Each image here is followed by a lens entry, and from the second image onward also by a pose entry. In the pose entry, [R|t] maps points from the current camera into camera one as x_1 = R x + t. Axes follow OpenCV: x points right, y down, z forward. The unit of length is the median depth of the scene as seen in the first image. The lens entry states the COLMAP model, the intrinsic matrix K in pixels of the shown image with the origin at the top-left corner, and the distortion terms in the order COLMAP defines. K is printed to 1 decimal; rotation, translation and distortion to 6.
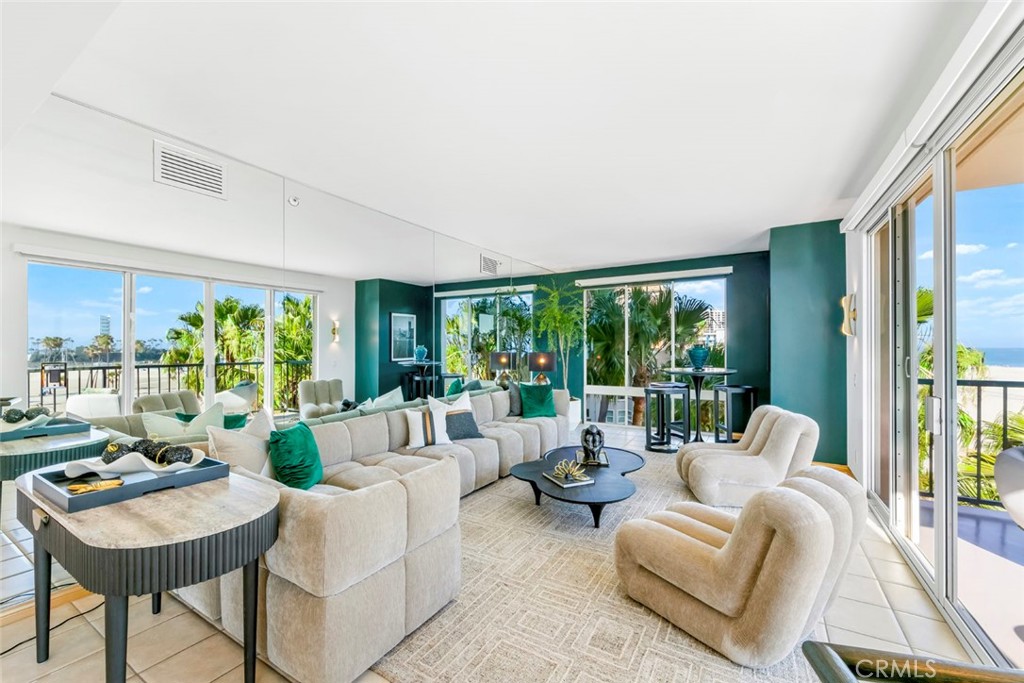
lens RADIAL K [[411.4, 0, 512.5], [0, 411.4, 346.4], [0, 0, 1]] dist [-0.000207, -0.001268]
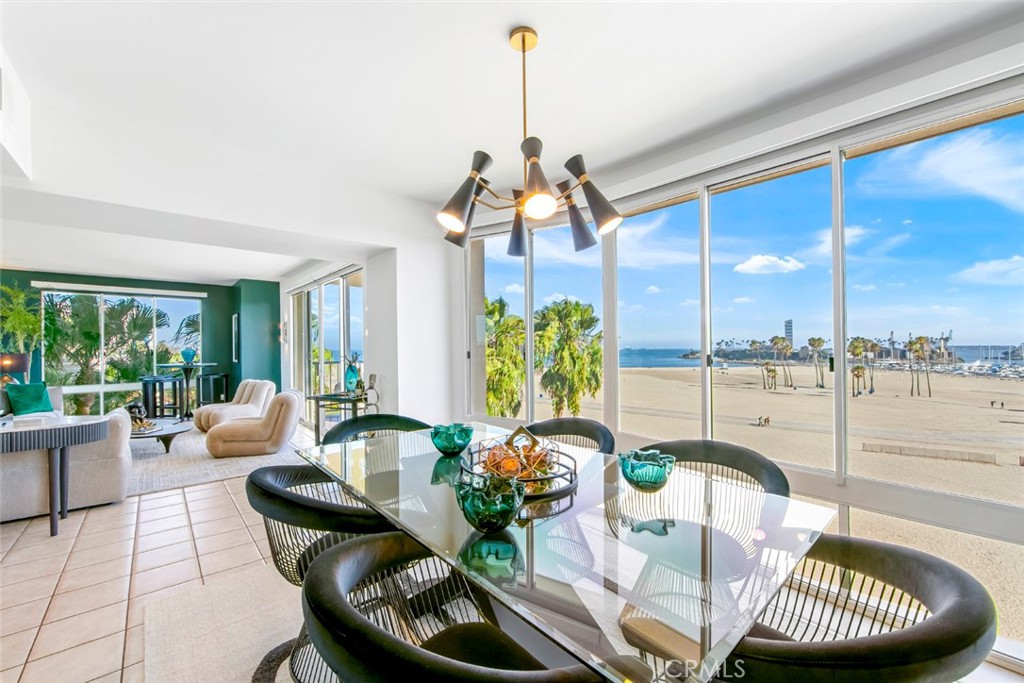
lens RADIAL K [[411.4, 0, 516.6], [0, 411.4, 351.3], [0, 0, 1]] dist [-0.000207, -0.001268]
pose [[0.291297, -0.007418, 0.956604, -0.495372], [-0.000666, 0.999968, 0.007957, 0.000361], [-0.956633, -0.002955, 0.291283, -0.438238]]
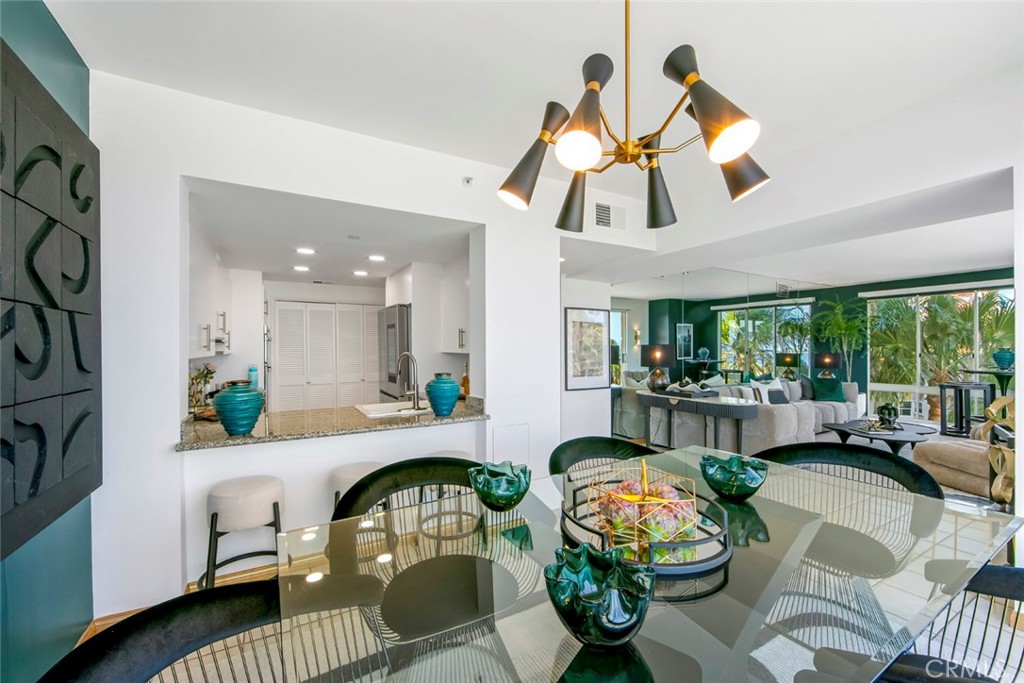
lens RADIAL K [[411.4, 0, 502.3], [0, 411.4, 345.0], [0, 0, 1]] dist [-0.000207, -0.001268]
pose [[0.870828, 0.000803, -0.491587, -0.171120], [-0.004986, 0.999962, -0.007198, 0.002185], [0.491562, 0.008719, 0.870799, -0.574513]]
